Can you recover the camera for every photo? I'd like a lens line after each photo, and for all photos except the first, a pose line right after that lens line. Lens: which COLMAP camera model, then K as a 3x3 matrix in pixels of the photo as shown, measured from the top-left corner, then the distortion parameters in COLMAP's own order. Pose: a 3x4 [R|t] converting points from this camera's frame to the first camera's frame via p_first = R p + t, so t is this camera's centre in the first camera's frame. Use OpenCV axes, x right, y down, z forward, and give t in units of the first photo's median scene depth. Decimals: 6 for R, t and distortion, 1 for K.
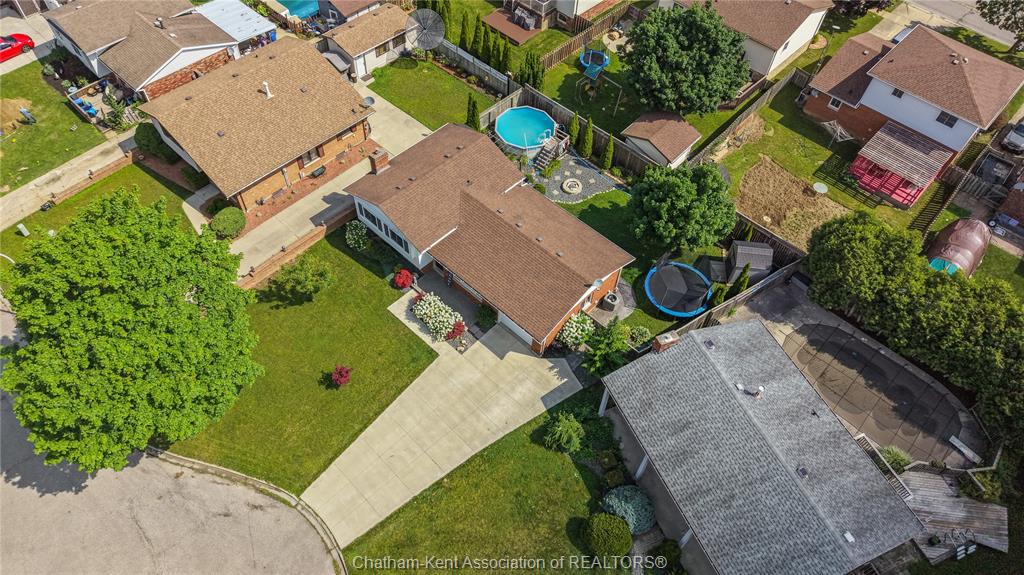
lens RADIAL K [[689.9, 0, 509.0], [0, 689.9, 290.6], [0, 0, 1]] dist [0.041028, -0.041518]
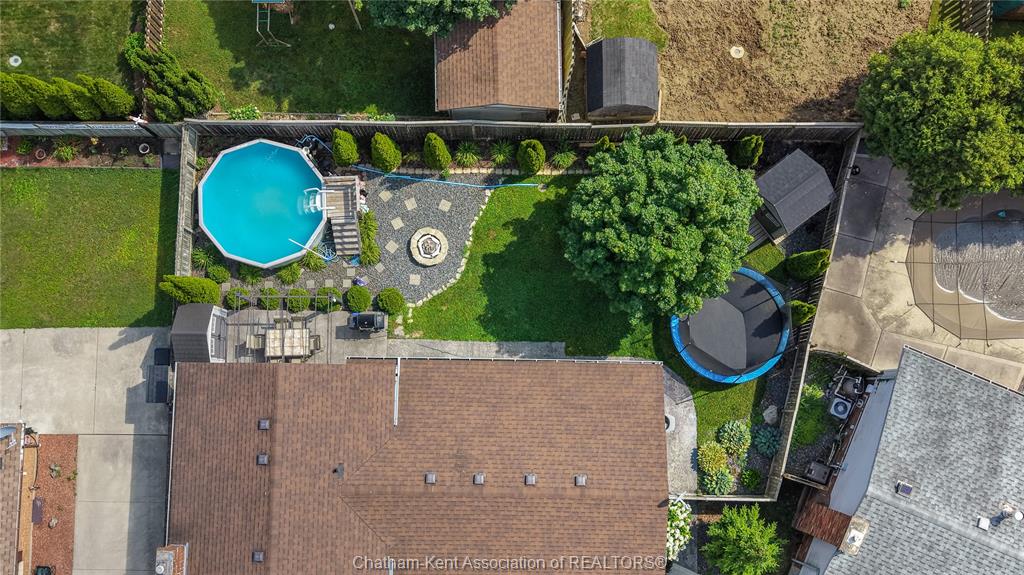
lens RADIAL K [[1072.7, 0, 512.0], [0, 1072.7, 287.5], [0, 0, 1]] dist [0.189052, -0.514296]
pose [[0.736928, -0.675030, 0.035664, 0.098651], [0.560059, 0.639255, 0.526960, -0.583101], [-0.378512, -0.368357, 0.849142, 0.312694]]
